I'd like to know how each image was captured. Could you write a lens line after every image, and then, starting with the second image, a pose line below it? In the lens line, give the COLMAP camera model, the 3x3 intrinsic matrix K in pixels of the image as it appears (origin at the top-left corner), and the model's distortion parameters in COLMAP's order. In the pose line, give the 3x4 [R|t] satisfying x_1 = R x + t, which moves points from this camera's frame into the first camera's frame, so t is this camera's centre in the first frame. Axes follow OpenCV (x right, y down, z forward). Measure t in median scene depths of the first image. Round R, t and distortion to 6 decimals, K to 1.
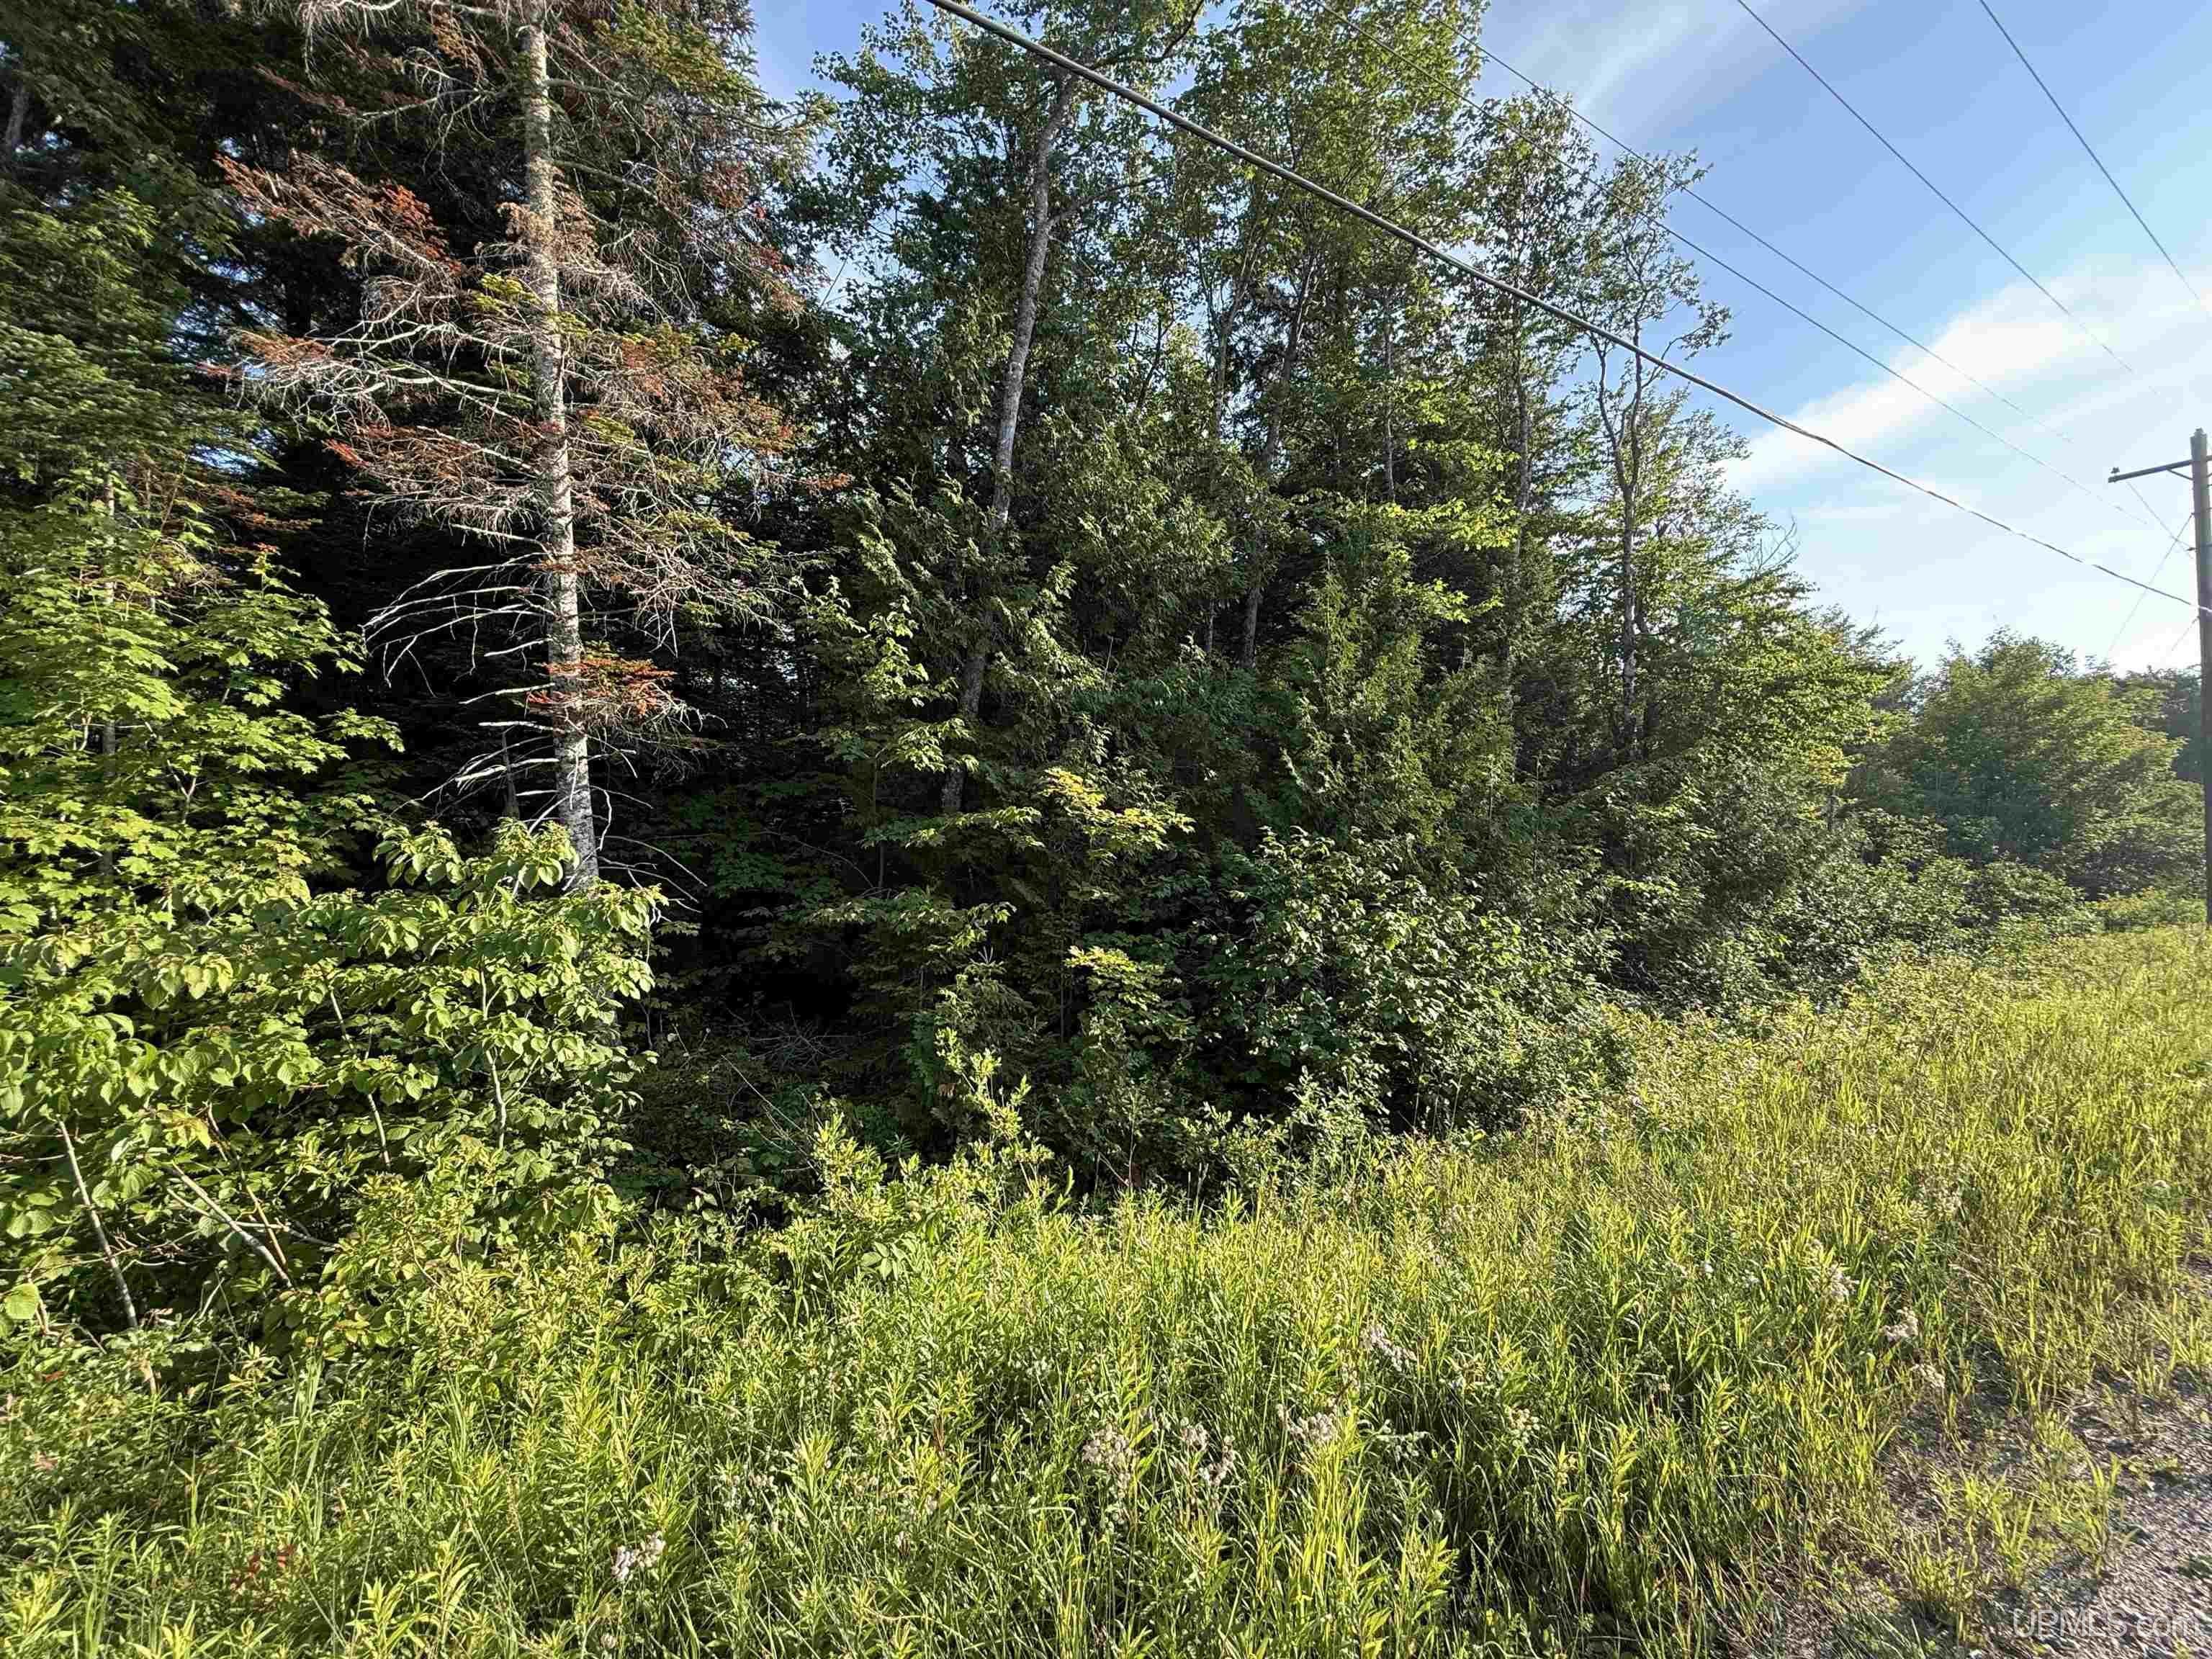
lens RADIAL K [[883.8, 0, 1097.0], [0, 883.8, 833.6], [0, 0, 1]] dist [-0.000018, 0.000061]
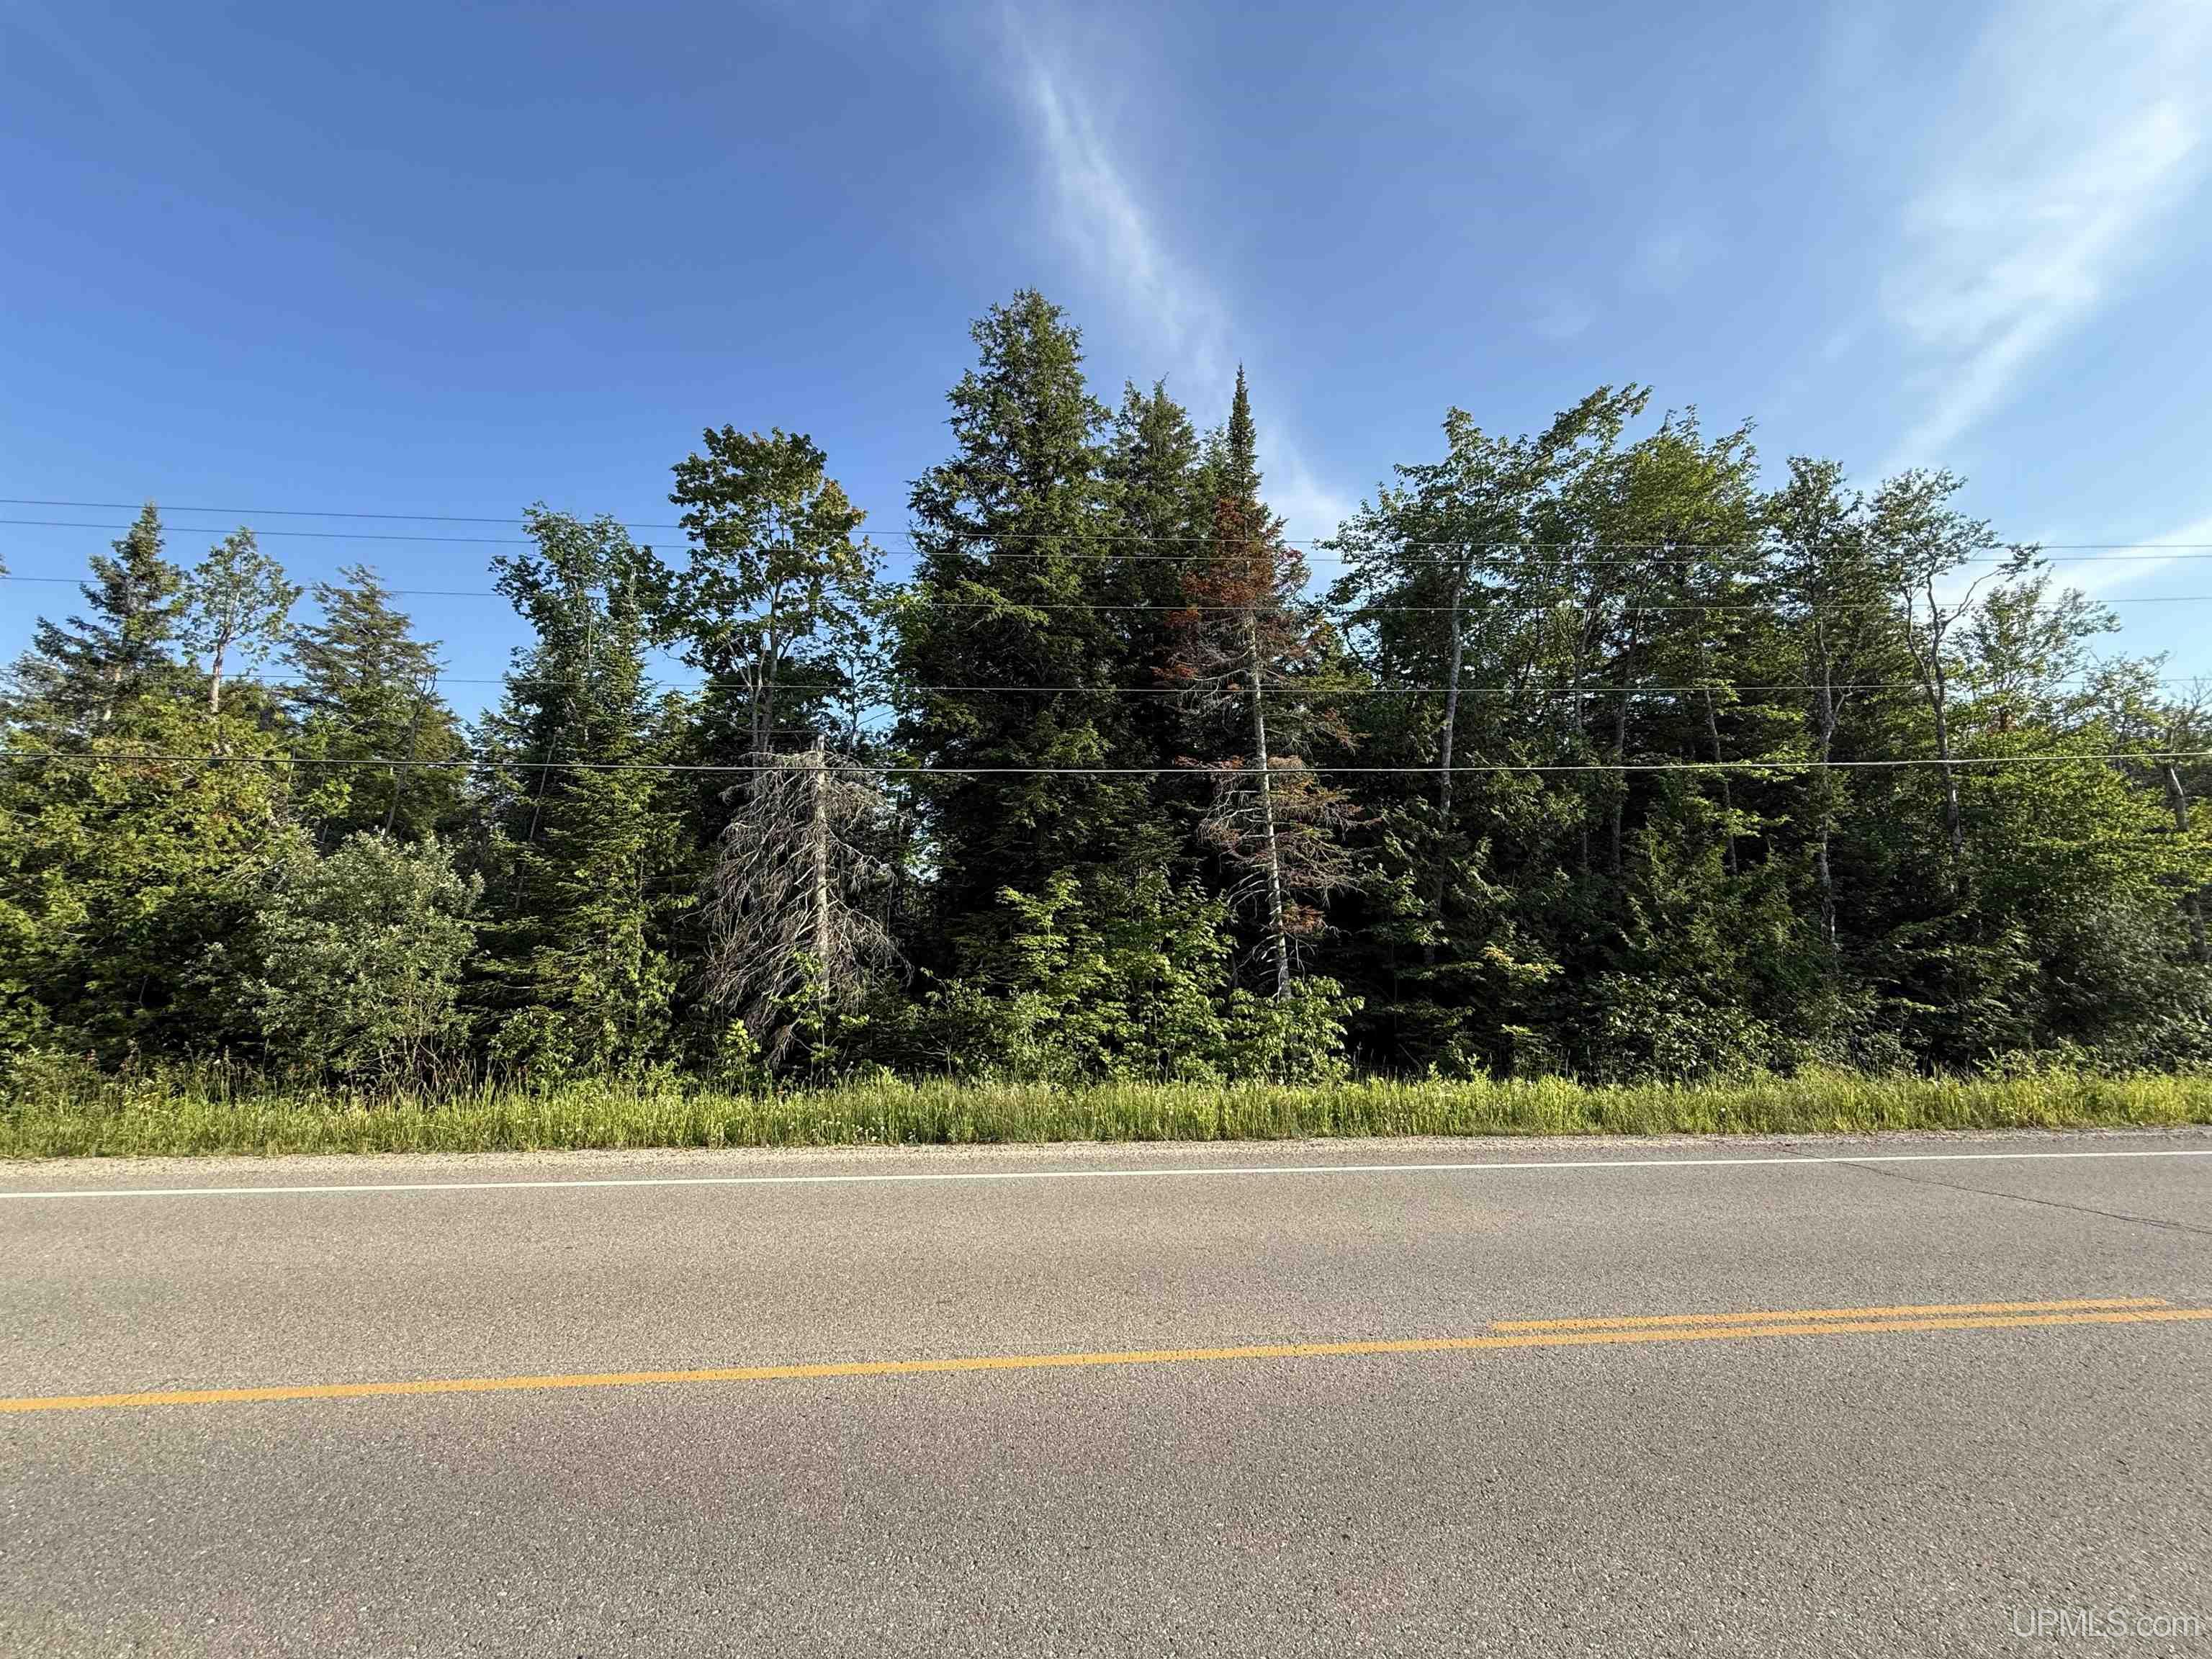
lens RADIAL K [[883.8, 0, 1104.5], [0, 883.8, 820.7], [0, 0, 1]] dist [-0.000018, 0.000061]
pose [[0.902678, -0.073393, -0.424012, 0.036531], [0.010080, 0.988684, -0.149674, -0.049637], [0.430199, 0.130834, 0.893203, -1.173431]]
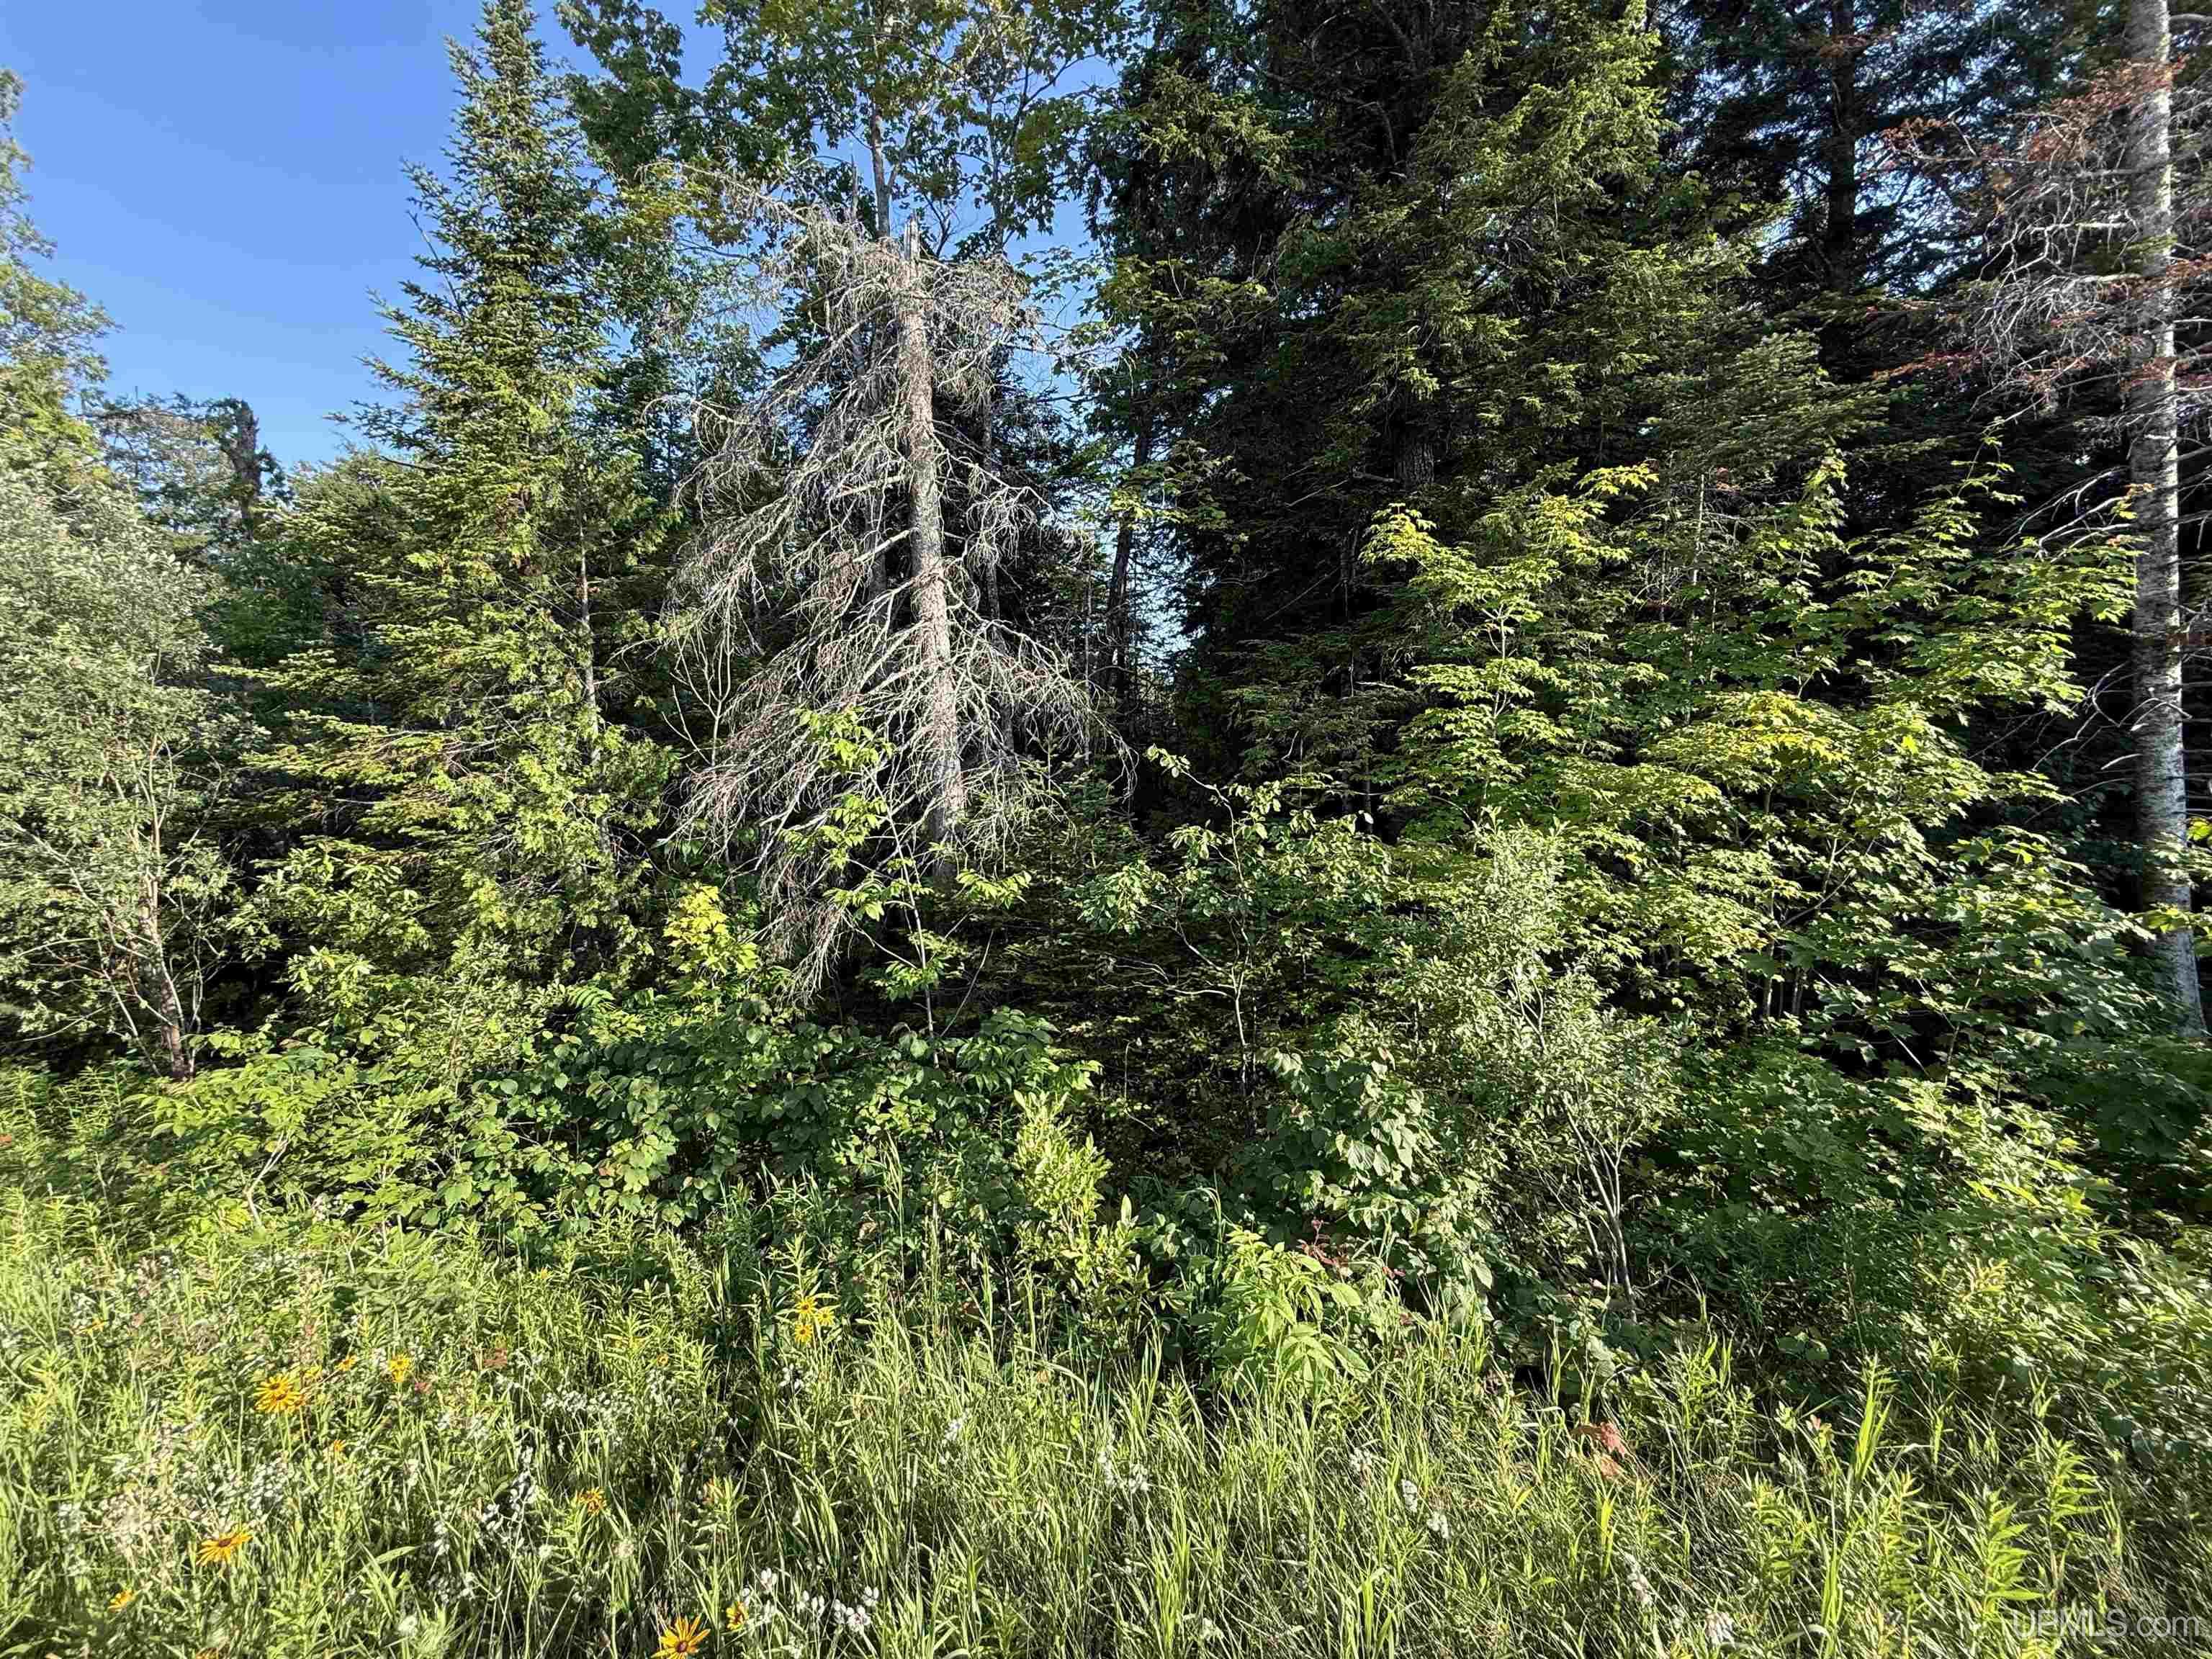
lens RADIAL K [[883.8, 0, 1096.9], [0, 883.8, 837.2], [0, 0, 1]] dist [-0.000018, 0.000061]
pose [[0.747595, 0.039769, -0.662963, -0.627171], [0.021270, 0.996260, 0.083747, -0.022057], [0.663814, -0.076710, 0.743953, -0.279429]]
